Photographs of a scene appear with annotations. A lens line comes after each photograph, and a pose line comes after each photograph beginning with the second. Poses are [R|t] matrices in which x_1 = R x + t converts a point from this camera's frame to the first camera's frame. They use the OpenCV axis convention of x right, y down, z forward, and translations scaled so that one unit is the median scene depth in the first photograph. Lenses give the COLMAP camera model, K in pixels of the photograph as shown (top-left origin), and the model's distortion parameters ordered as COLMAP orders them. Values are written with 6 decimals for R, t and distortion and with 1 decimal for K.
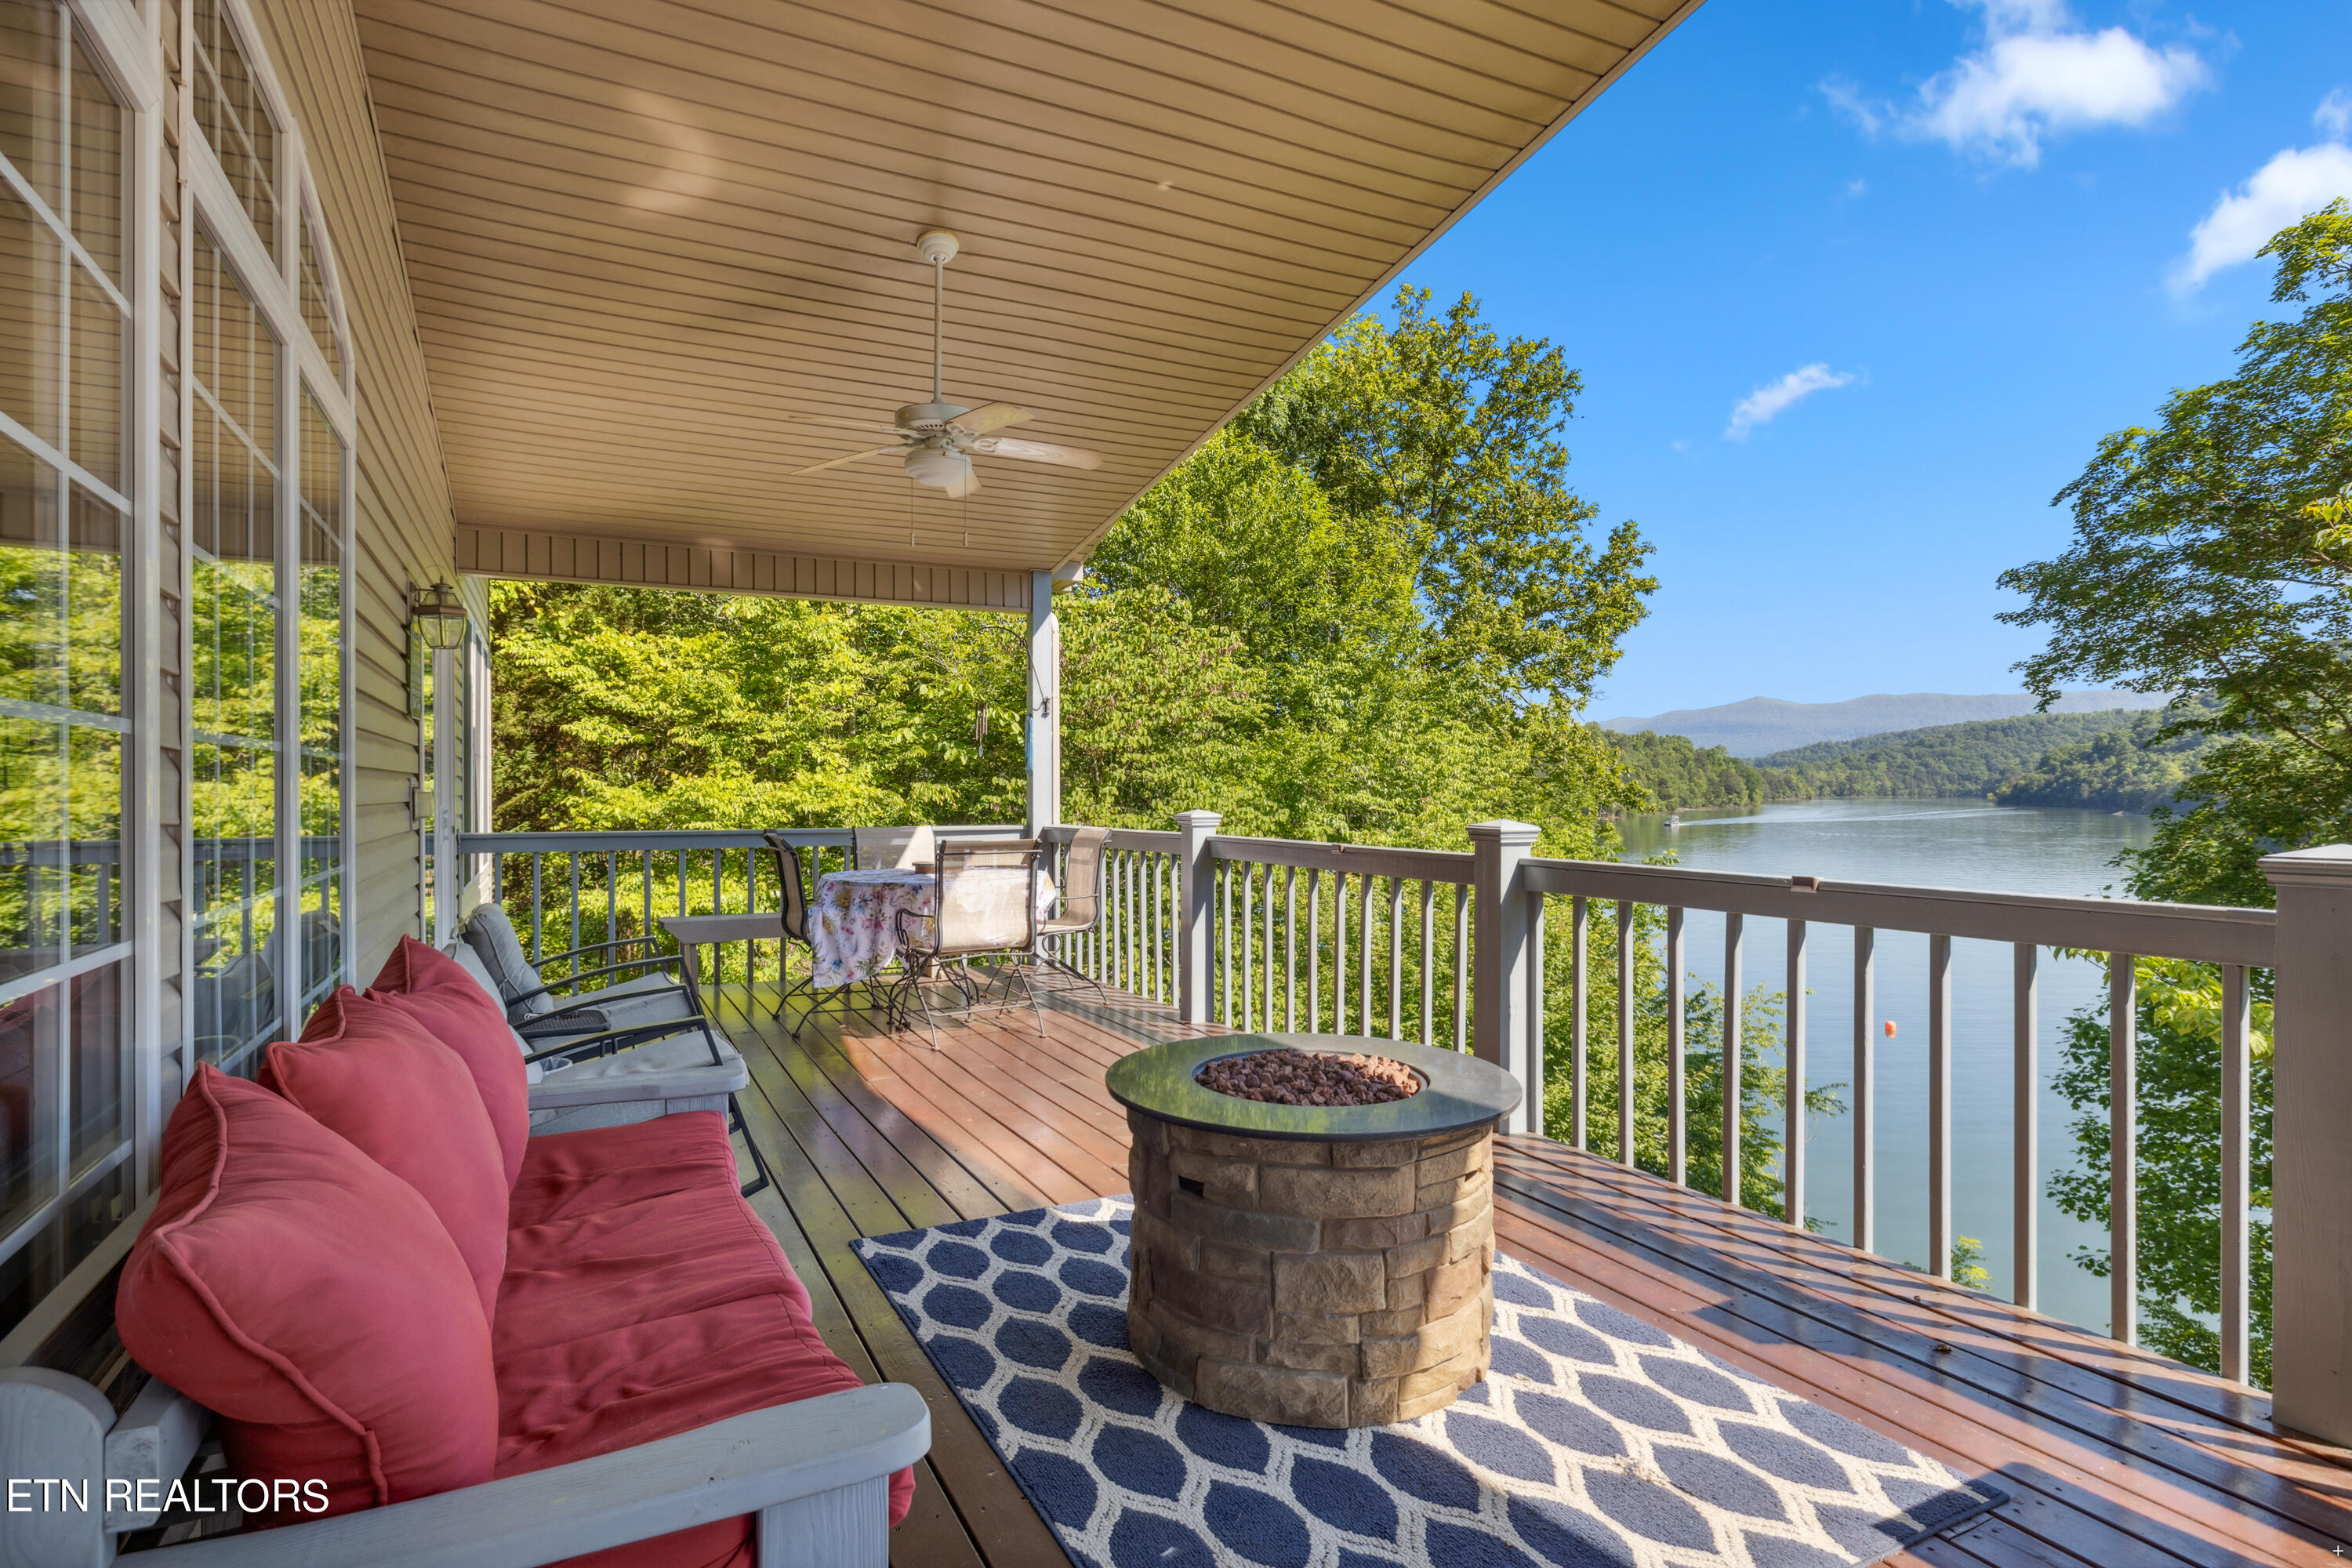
lens RADIAL K [[1188.9, 0, 1194.2], [0, 1188.9, 793.3], [0, 0, 1]] dist [0.001141, -0.000003]
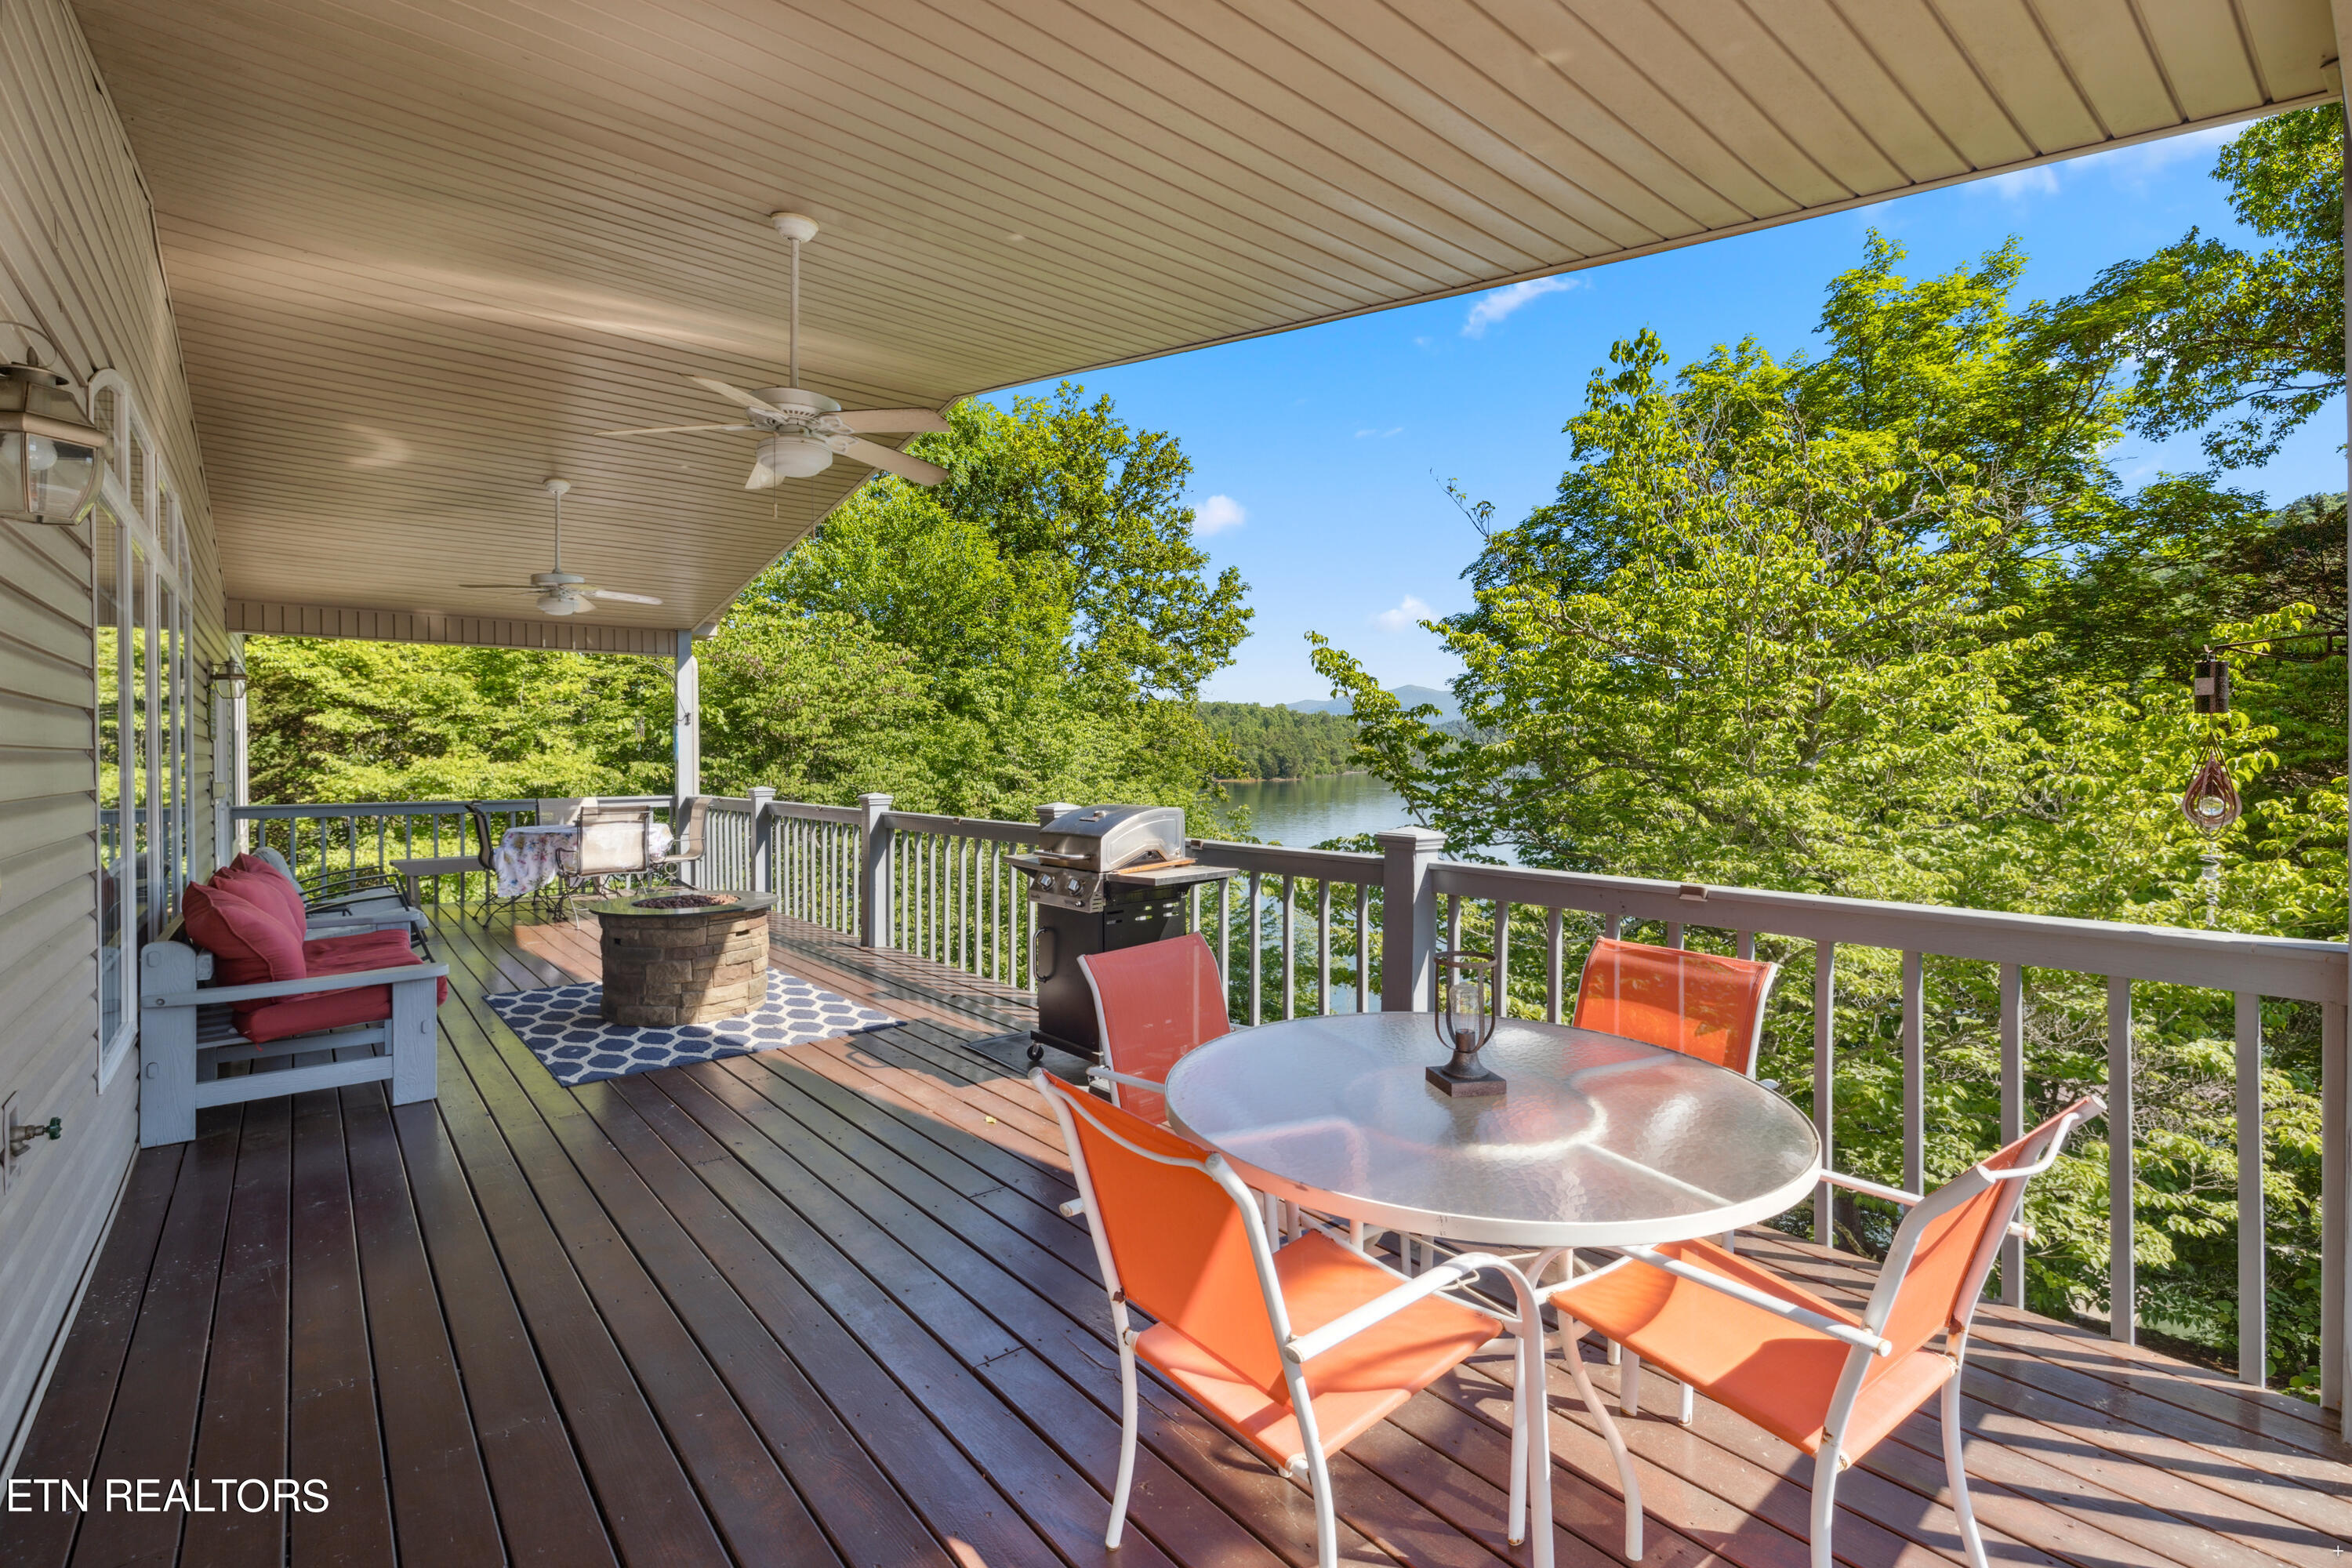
lens RADIAL K [[1012.1, 0, 1229.7], [0, 1012.1, 764.4], [0, 0, 1]] dist [0.005149, -0.001210]
pose [[0.968172, -0.004043, 0.250254, 0.114665], [0.002987, 0.999985, 0.004597, -0.008716], [-0.250268, -0.003704, 0.968169, -0.226245]]
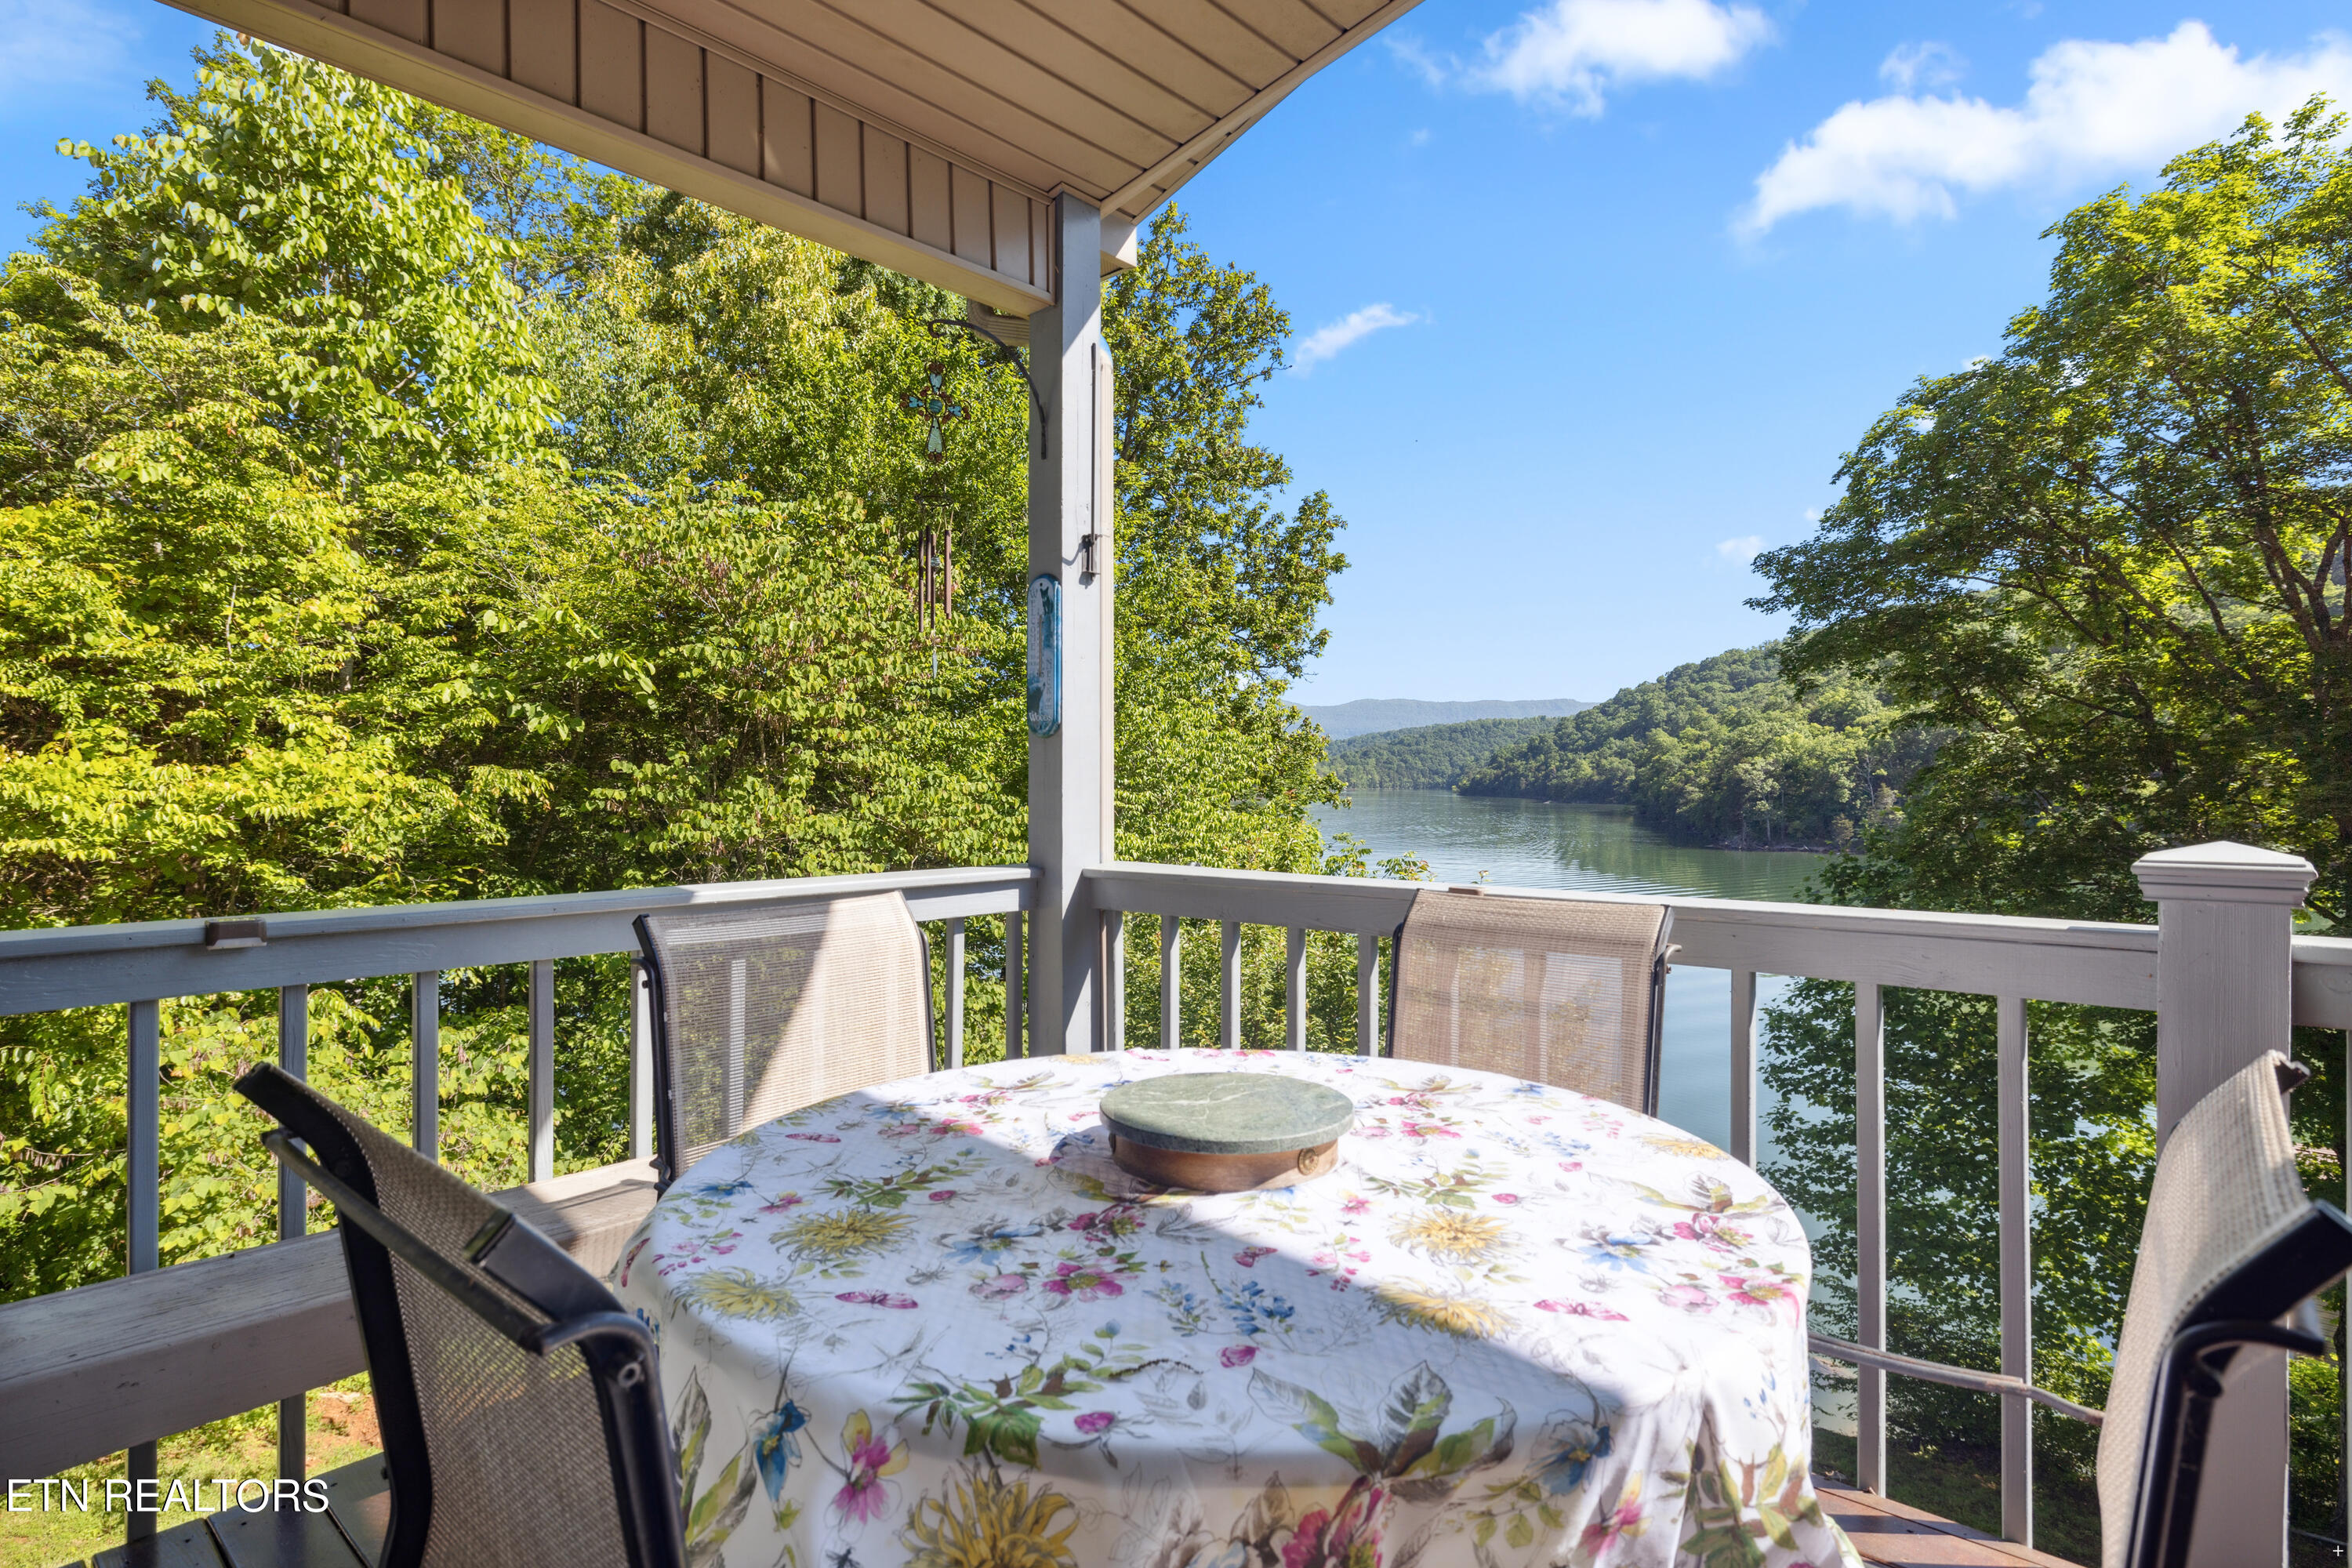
lens RADIAL K [[1188.9, 0, 1162.7], [0, 1188.9, 792.2], [0, 0, 1]] dist [0.001141, -0.000003]
pose [[0.940685, -0.001502, 0.339277, -0.105790], [-0.000364, 0.999985, 0.005437, 0.000446], [-0.339280, -0.005237, 0.940671, 0.288517]]
